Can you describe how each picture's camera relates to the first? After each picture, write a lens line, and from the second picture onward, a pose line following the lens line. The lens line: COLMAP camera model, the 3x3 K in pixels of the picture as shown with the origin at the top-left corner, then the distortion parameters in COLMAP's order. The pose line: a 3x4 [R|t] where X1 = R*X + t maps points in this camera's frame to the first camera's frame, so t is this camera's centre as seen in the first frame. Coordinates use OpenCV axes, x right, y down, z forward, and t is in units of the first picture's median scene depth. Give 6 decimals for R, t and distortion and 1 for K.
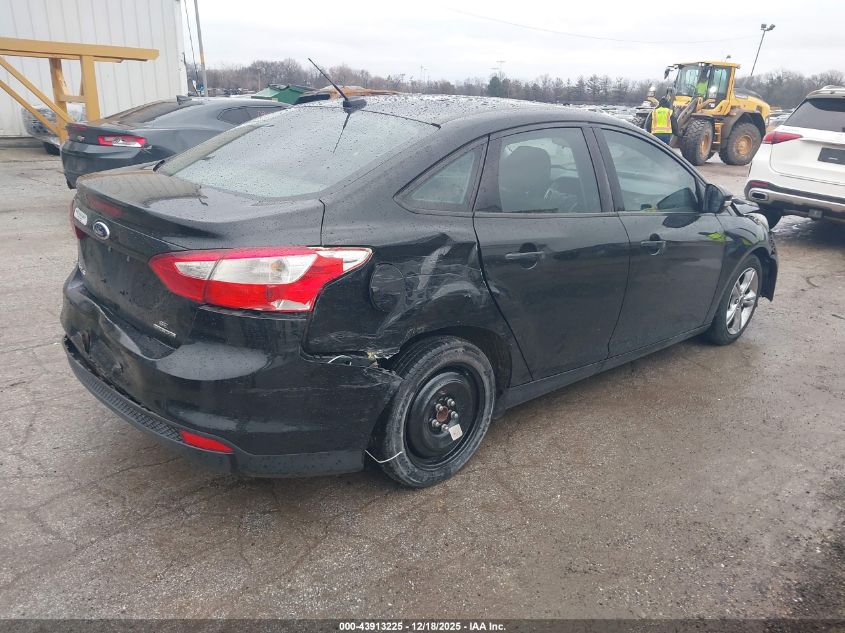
lens RADIAL K [[655.6, 0, 422.5], [0, 655.6, 316.5], [0, 0, 1]] dist [0.039787, -0.006836]
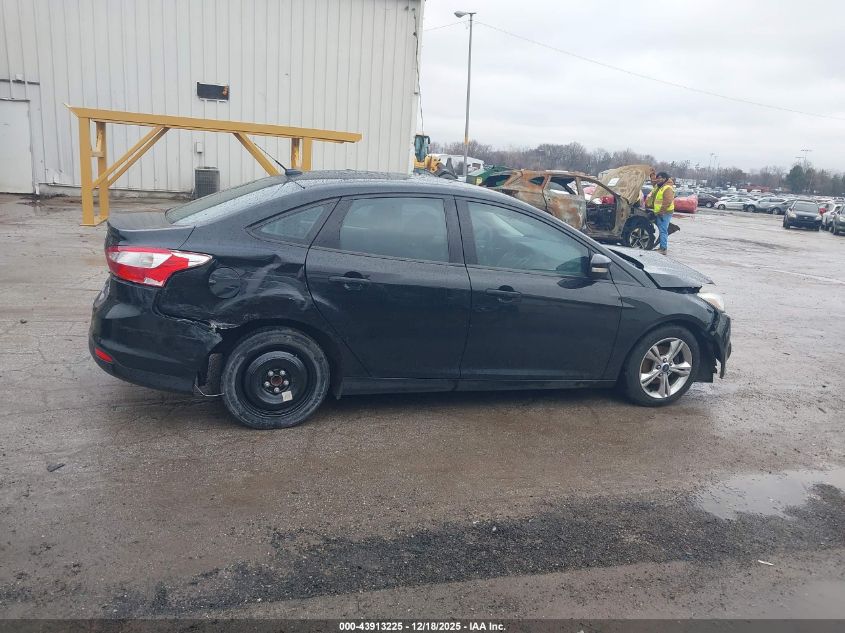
lens RADIAL K [[655.6, 0, 422.5], [0, 655.6, 316.5], [0, 0, 1]] dist [0.039787, -0.006836]
pose [[0.931309, 0.119202, -0.344171, 0.852459], [-0.157195, 0.983939, -0.084580, 0.085935], [0.328561, 0.132872, 0.935090, -0.281187]]
